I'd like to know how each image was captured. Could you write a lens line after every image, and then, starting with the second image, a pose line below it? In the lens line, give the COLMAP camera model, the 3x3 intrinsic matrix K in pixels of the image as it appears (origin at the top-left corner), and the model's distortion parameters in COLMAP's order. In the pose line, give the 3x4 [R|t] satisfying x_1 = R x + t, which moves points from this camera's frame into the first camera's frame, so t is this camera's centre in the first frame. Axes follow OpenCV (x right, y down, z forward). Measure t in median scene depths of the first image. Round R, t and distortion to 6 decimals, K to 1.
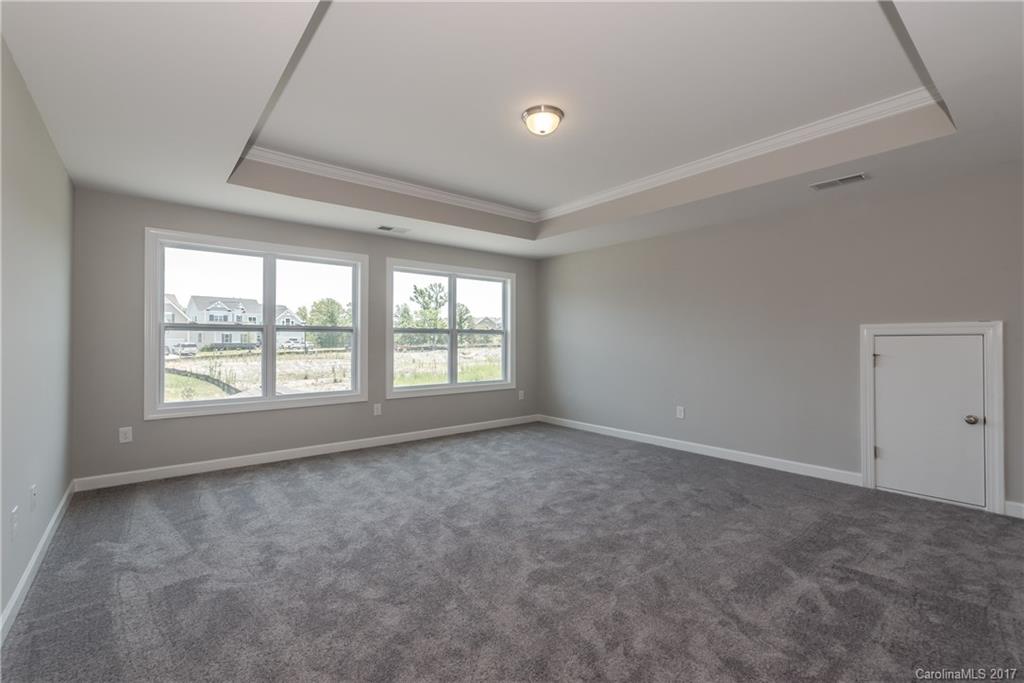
lens RADIAL K [[444.9, 0, 507.5], [0, 444.9, 335.0], [0, 0, 1]] dist [-0.001779, -0.000576]
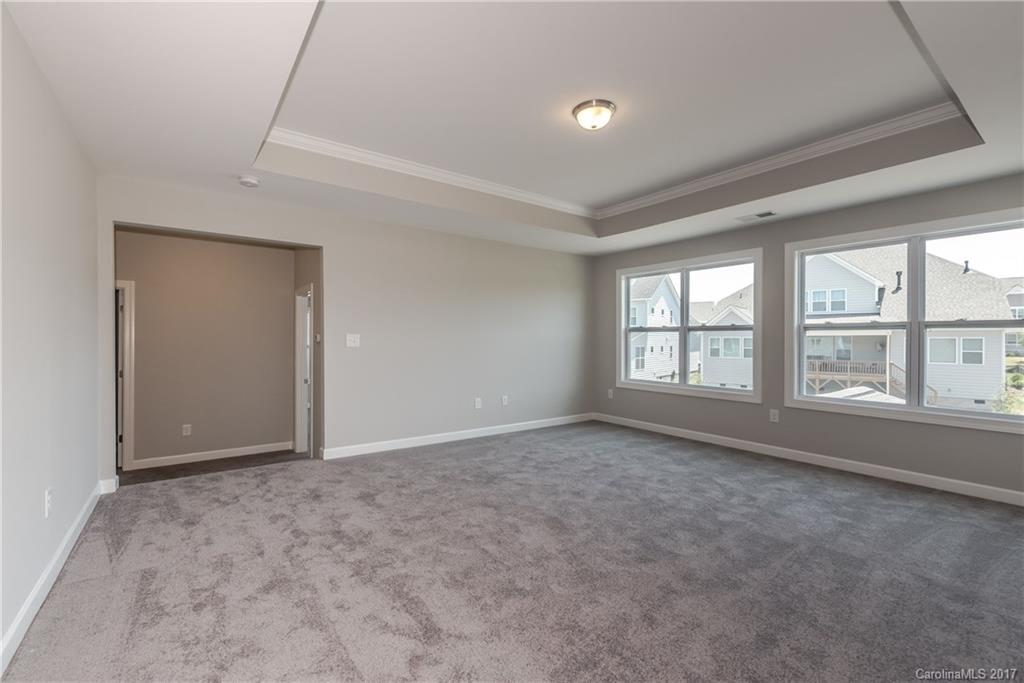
lens RADIAL K [[444.9, 0, 507.5], [0, 444.9, 335.0], [0, 0, 1]] dist [-0.001779, -0.000576]
pose [[-0.046542, -0.007676, -0.998887, 0.671772], [0.008641, 0.999930, -0.008087, 0.007129], [0.998879, -0.009008, -0.046473, 0.535034]]
